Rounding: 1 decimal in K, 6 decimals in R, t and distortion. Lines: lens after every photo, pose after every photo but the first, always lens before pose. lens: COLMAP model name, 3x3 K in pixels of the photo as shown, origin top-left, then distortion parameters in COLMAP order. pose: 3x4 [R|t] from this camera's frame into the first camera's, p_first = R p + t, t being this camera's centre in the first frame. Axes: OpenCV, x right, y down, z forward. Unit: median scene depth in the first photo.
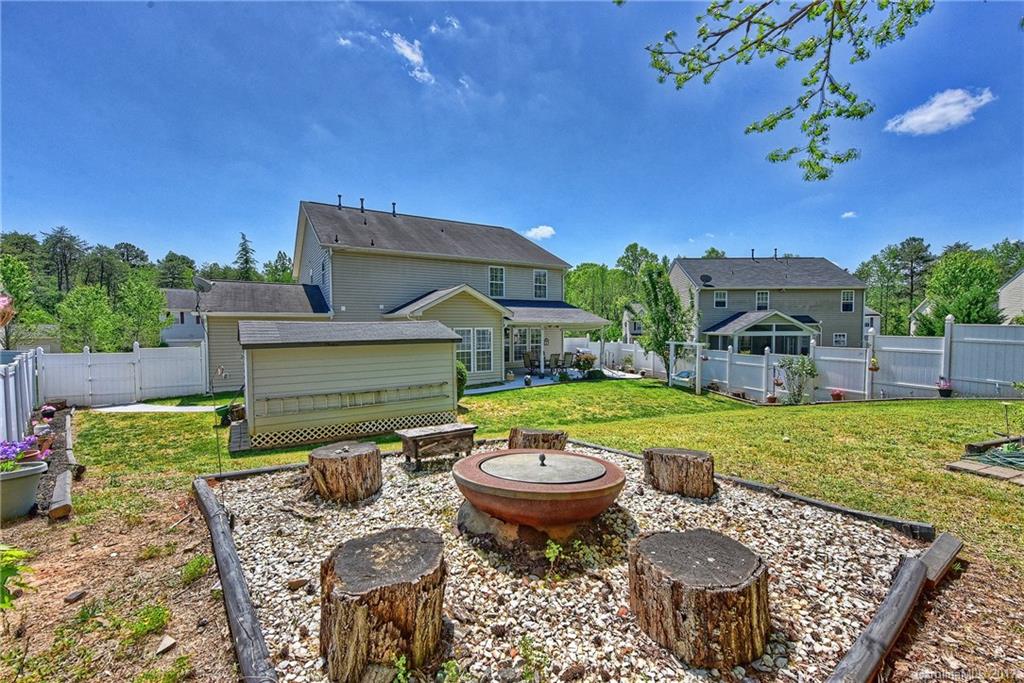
lens RADIAL K [[426.4, 0, 512.0], [0, 426.4, 341.5], [0, 0, 1]] dist [0.000226, -0.000173]
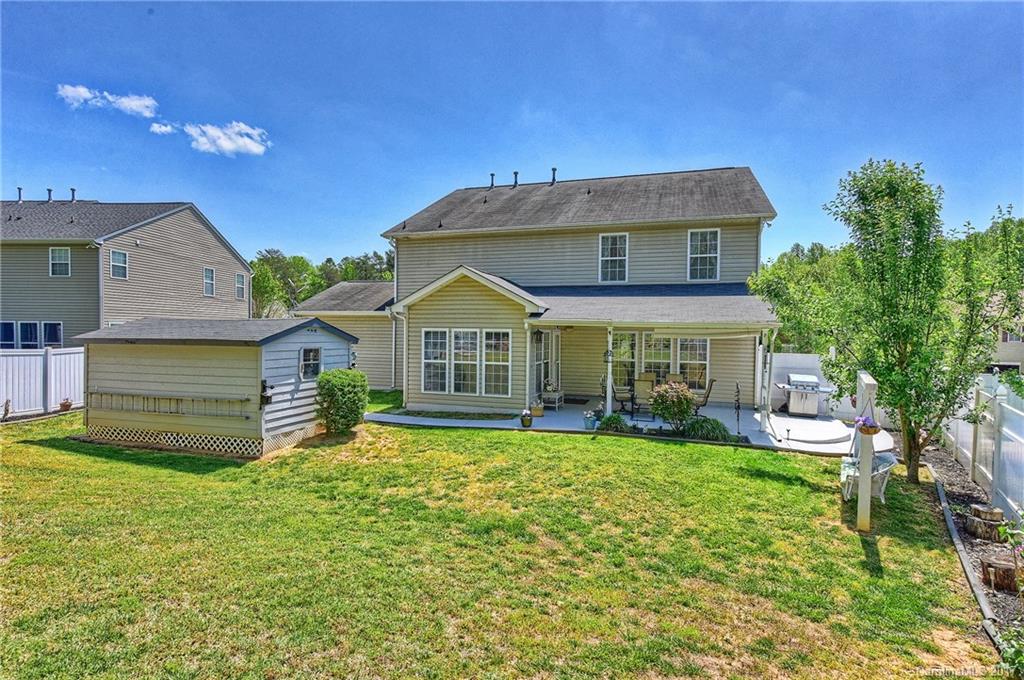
lens RADIAL K [[516.2, 0, 512.0], [0, 516.2, 340.0], [0, 0, 1]] dist [-0.001214, -0.000184]
pose [[0.665682, 0.022674, -0.745891, 0.537099], [-0.037825, 0.999279, -0.003381, -0.014061], [0.745276, 0.030464, 0.666059, 0.482862]]
